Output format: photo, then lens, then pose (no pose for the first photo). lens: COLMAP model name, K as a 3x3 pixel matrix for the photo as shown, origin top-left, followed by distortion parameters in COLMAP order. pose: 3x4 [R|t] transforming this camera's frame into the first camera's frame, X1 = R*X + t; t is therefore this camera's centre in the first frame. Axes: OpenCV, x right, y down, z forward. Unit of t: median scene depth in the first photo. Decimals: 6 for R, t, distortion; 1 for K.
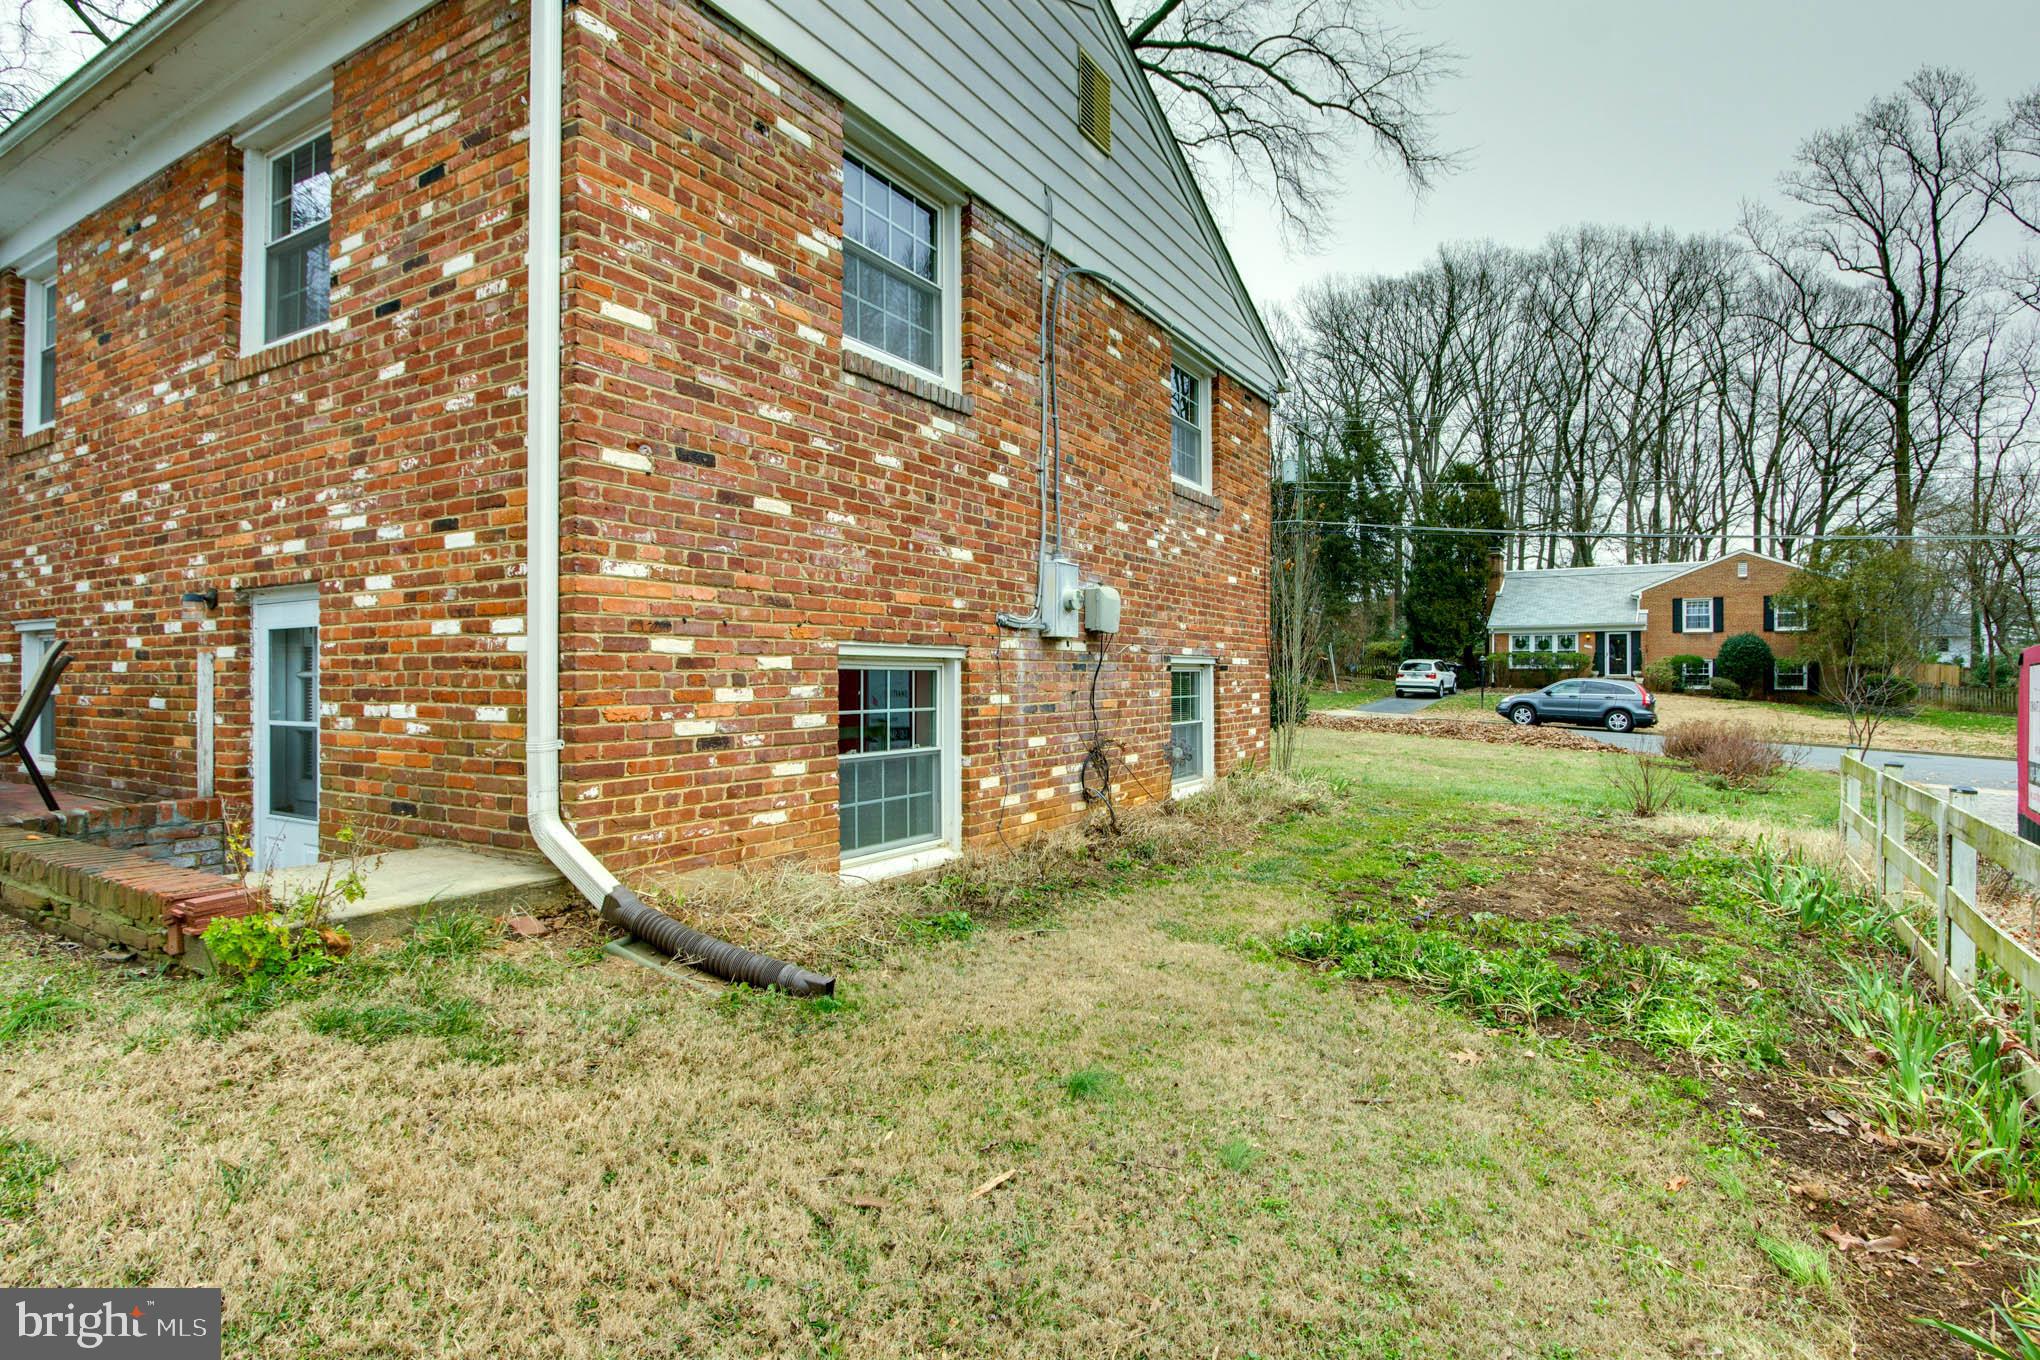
lens RADIAL K [[990.8, 0, 1064.3], [0, 990.8, 677.1], [0, 0, 1]] dist [-0.014962, 0.001990]
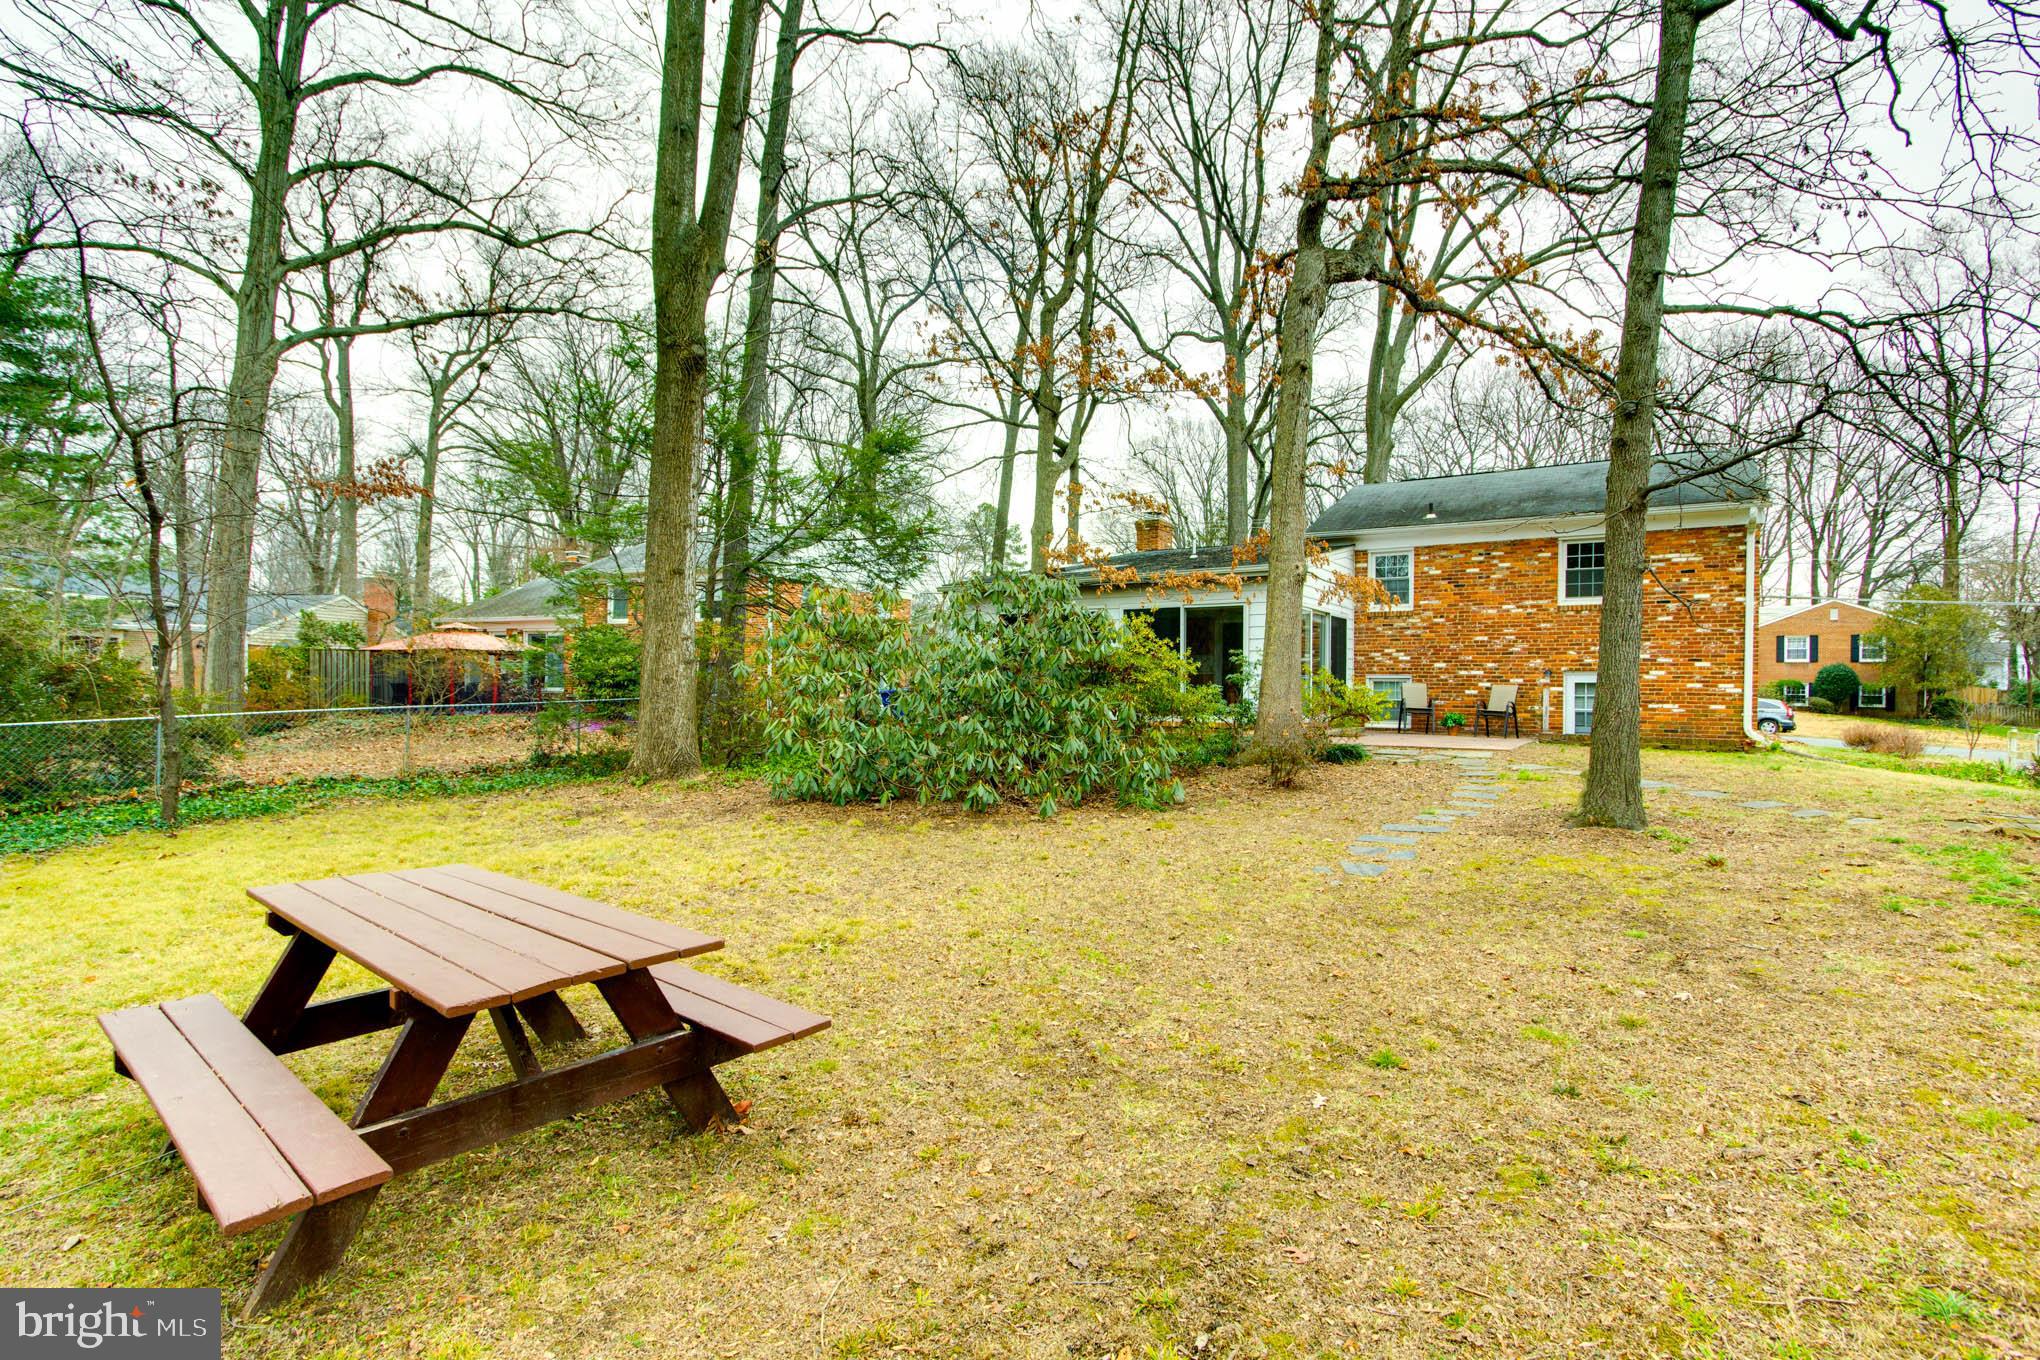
lens RADIAL K [[952.7, 0, 1041.6], [0, 952.7, 685.1], [0, 0, 1]] dist [-0.021199, 0.007262]
pose [[0.999040, 0.010615, -0.042497, -0.330377], [-0.010739, 0.999939, -0.002692, -0.001370], [0.042466, 0.003146, 0.999093, -0.313331]]
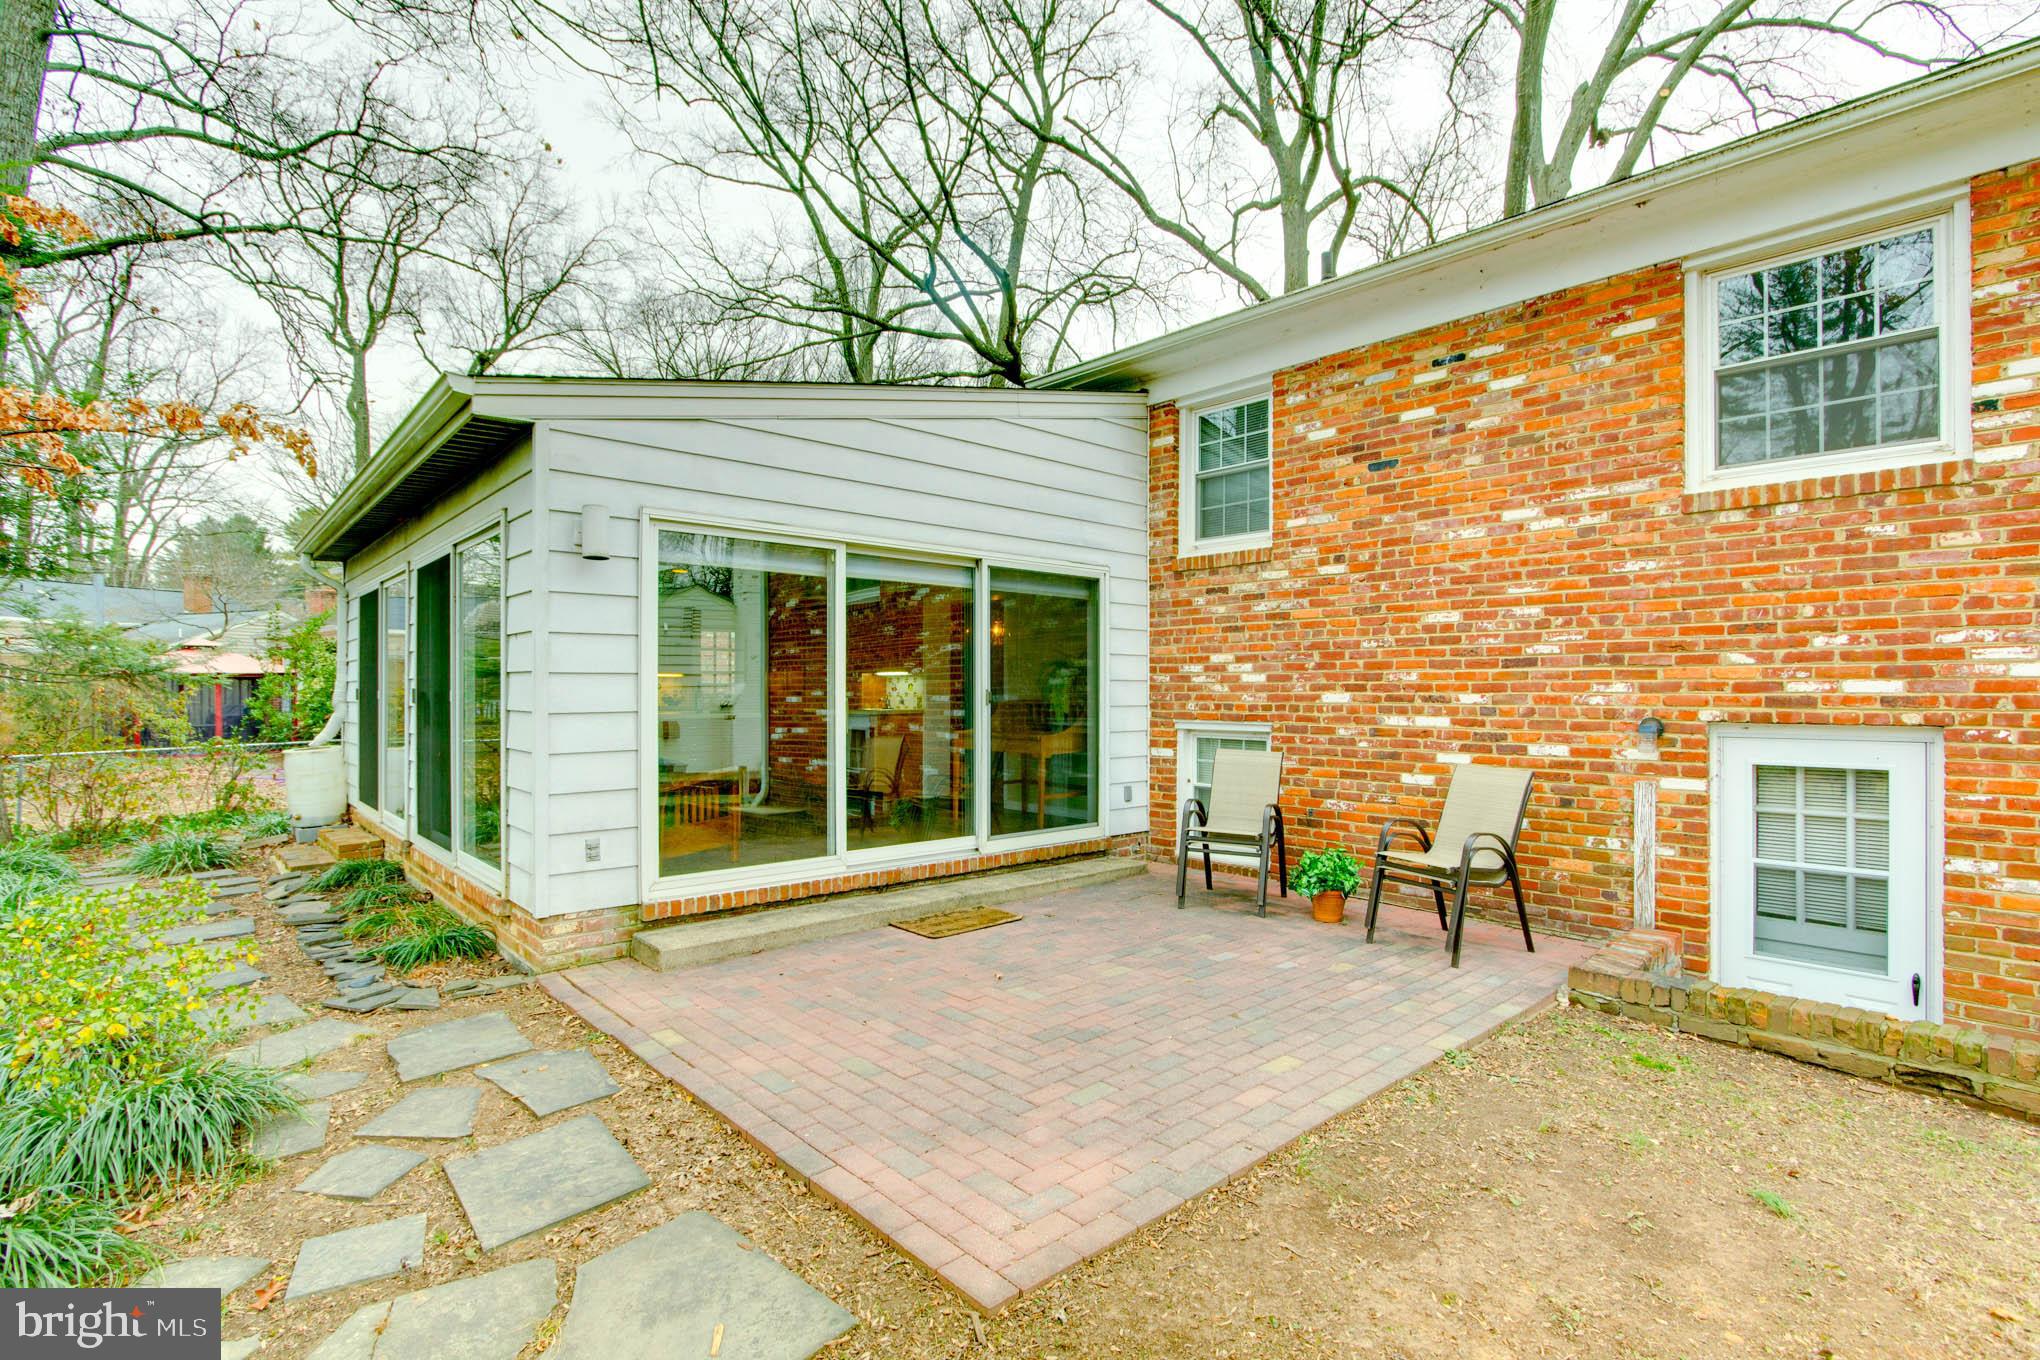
lens RADIAL K [[952.7, 0, 1041.6], [0, 952.7, 685.1], [0, 0, 1]] dist [-0.021199, 0.007262]
pose [[0.956622, -0.000457, -0.291331, -0.157321], [-0.001015, 0.999987, -0.004903, -0.015759], [0.291330, 0.004986, 0.956610, -0.012920]]
